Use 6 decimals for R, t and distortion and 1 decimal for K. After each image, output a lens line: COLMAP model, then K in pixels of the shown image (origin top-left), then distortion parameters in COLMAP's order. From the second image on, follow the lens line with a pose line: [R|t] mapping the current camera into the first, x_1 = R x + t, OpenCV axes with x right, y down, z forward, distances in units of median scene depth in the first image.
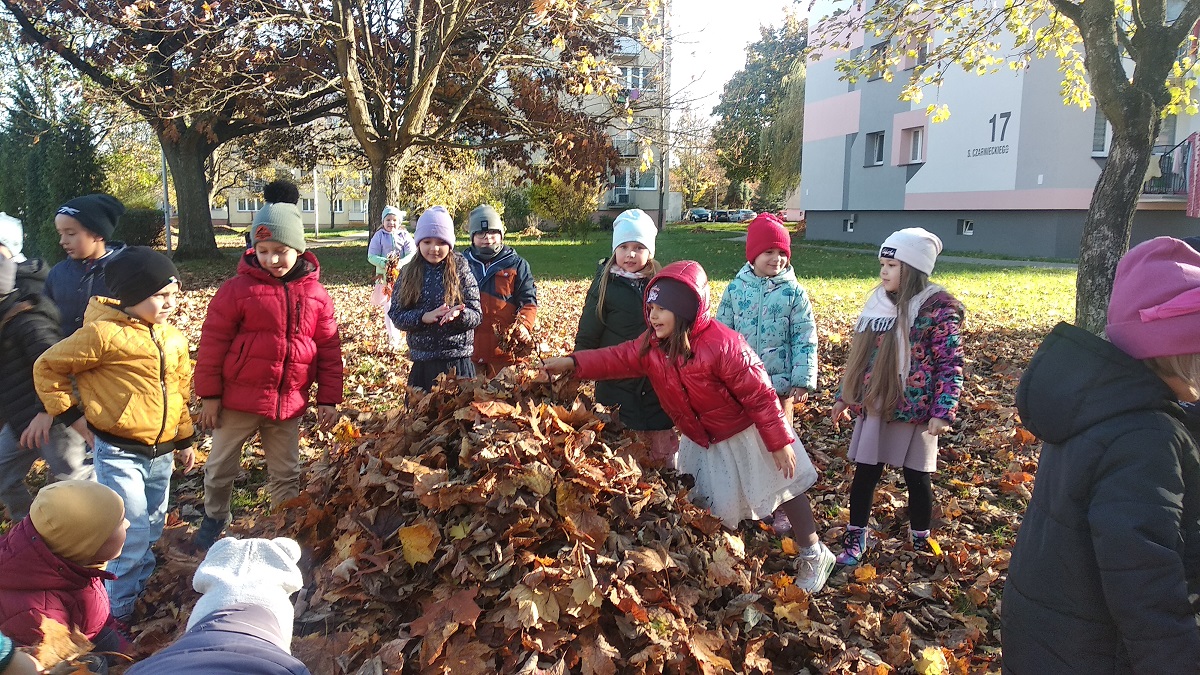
lens RADIAL K [[926.2, 0, 605.1], [0, 926.2, 357.6], [0, 0, 1]] dist [0.071924, -0.113139]
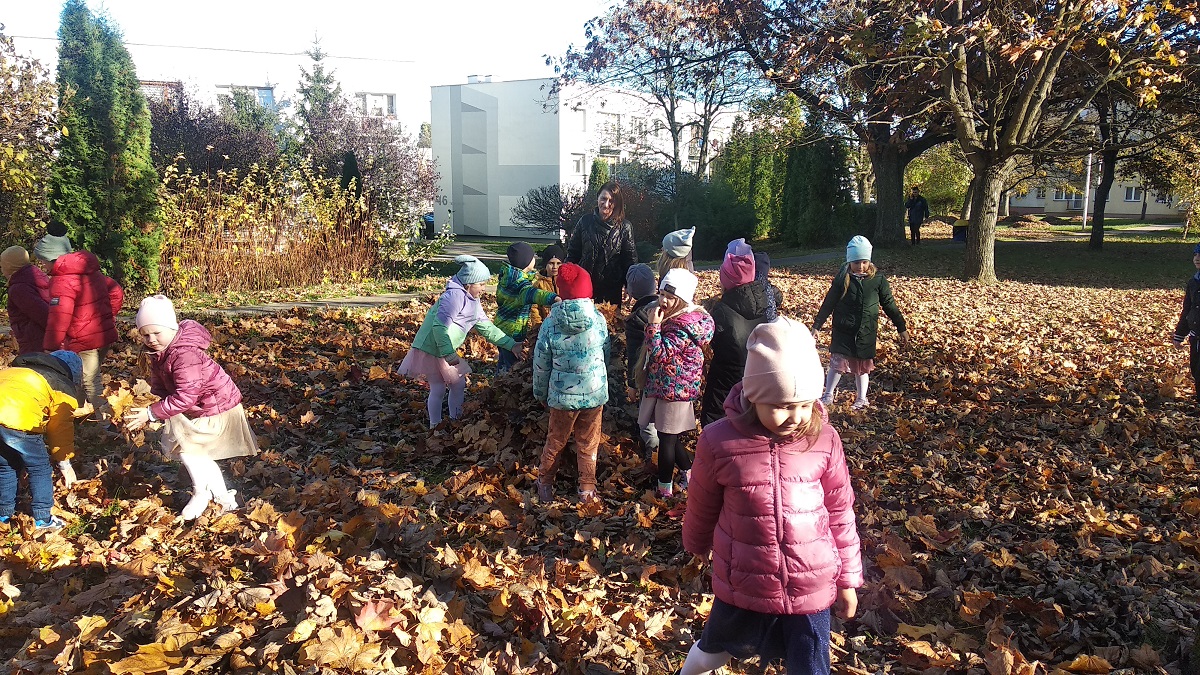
lens RADIAL K [[927.6, 0, 605.4], [0, 927.6, 347.9], [0, 0, 1]] dist [0.069681, -0.098247]
pose [[0.663511, 0.123959, -0.737826, 0.131063], [-0.121196, 0.990962, 0.057498, -0.003724], [0.738285, 0.051271, 0.672537, -0.032768]]
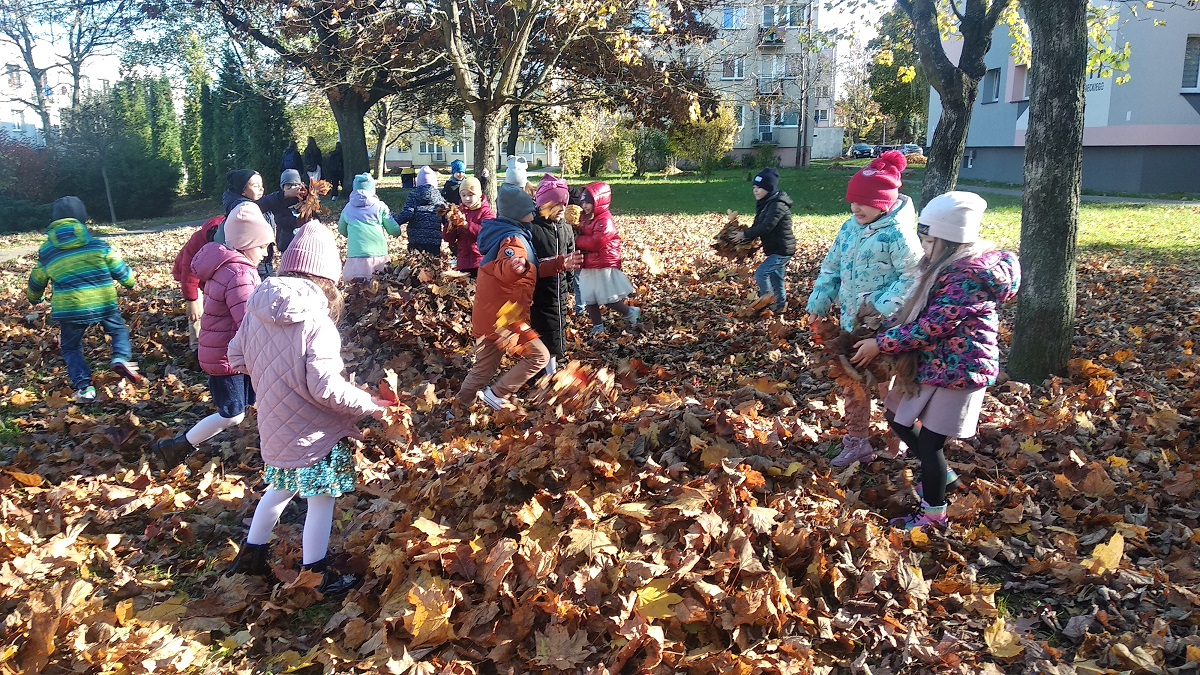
lens RADIAL K [[923.4, 0, 607.4], [0, 923.4, 354.7], [0, 0, 1]] dist [0.080083, -0.122573]
pose [[0.982953, 0.027769, -0.181746, 0.068375], [-0.016429, 0.997840, 0.063605, 0.010809], [0.183119, -0.059535, 0.981286, -0.091014]]
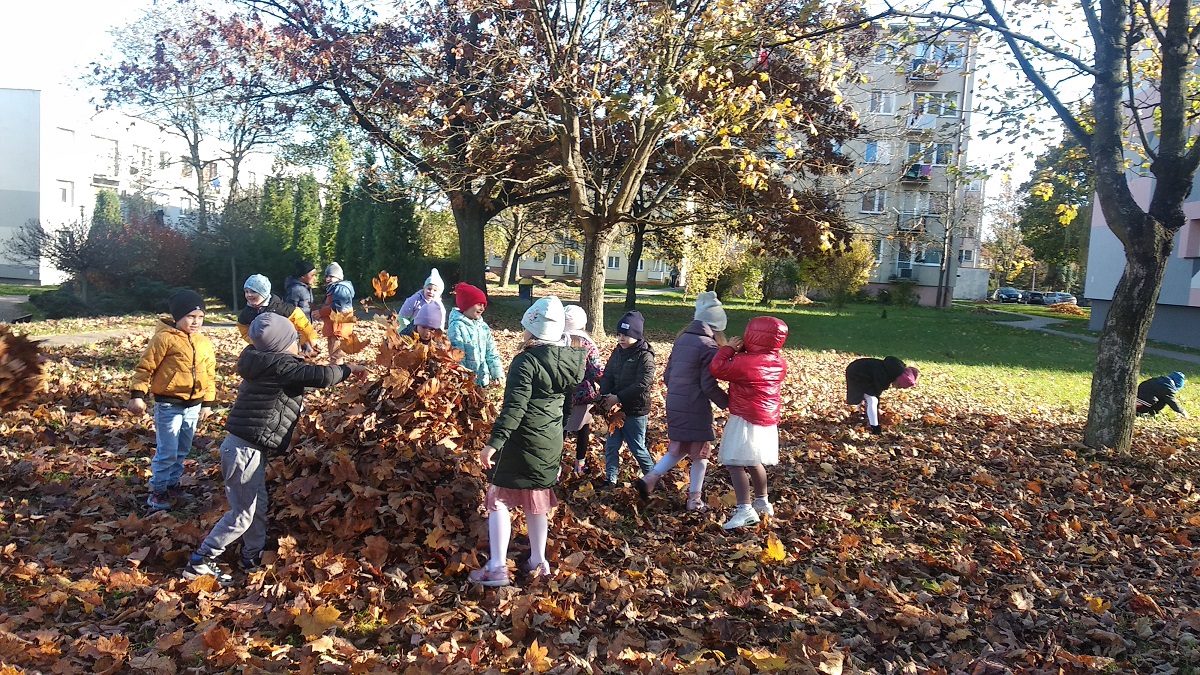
lens RADIAL K [[935.0, 0, 606.1], [0, 935.0, 334.9], [0, 0, 1]] dist [0.063602, -0.090726]
pose [[0.945296, 0.081302, -0.315920, 0.068419], [-0.109963, 0.991181, -0.073950, 0.001841], [0.307122, 0.104645, 0.945899, -0.047662]]
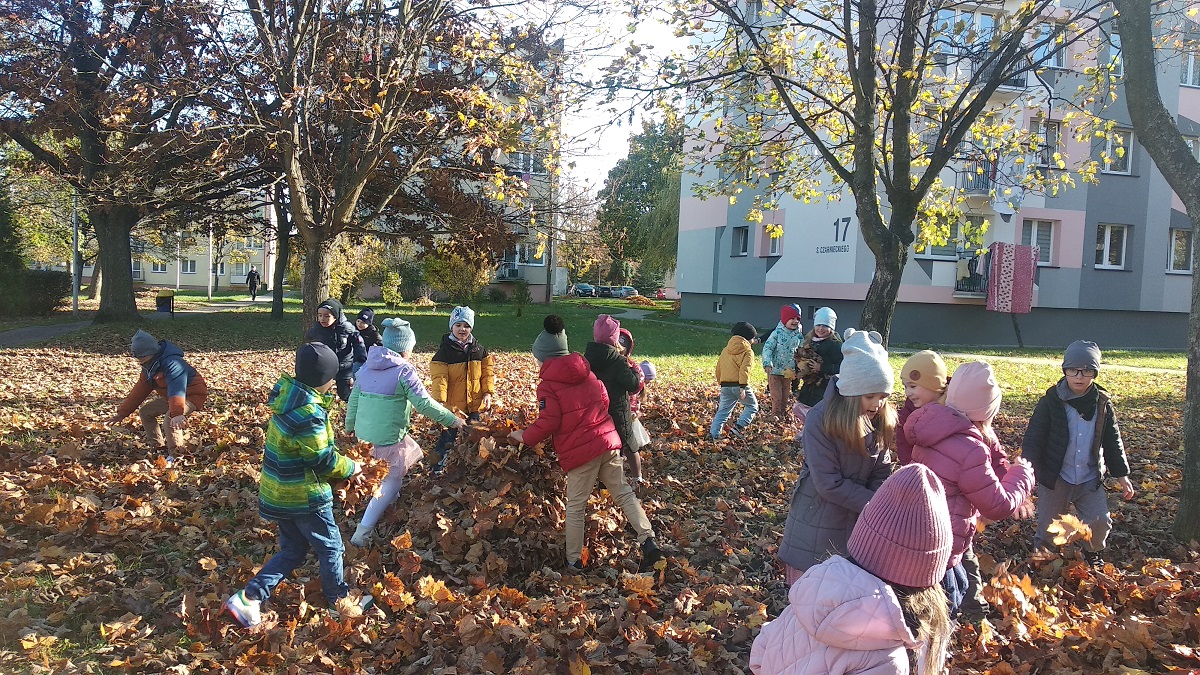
lens RADIAL K [[926.7, 0, 604.8], [0, 926.7, 343.0], [0, 0, 1]] dist [0.075334, -0.108627]
pose [[0.991754, 0.027330, 0.125206, -0.010602], [-0.015692, 0.995541, -0.093013, 0.005858], [-0.127189, 0.090281, 0.987761, -0.075590]]
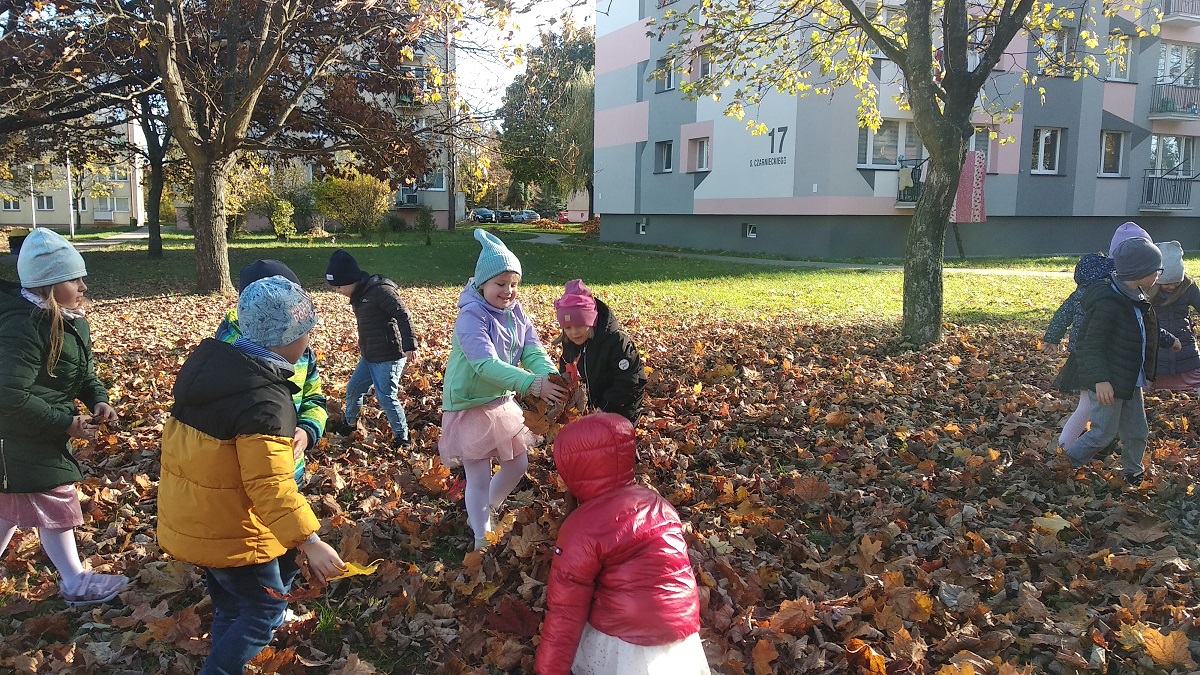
lens RADIAL K [[930.4, 0, 605.1], [0, 930.4, 338.5], [0, 0, 1]] dist [0.063663, -0.086935]
pose [[0.971649, -0.028715, 0.234677, -0.030398], [0.033453, 0.999309, -0.016230, -0.001594], [-0.234049, 0.023621, 0.971938, -0.011472]]
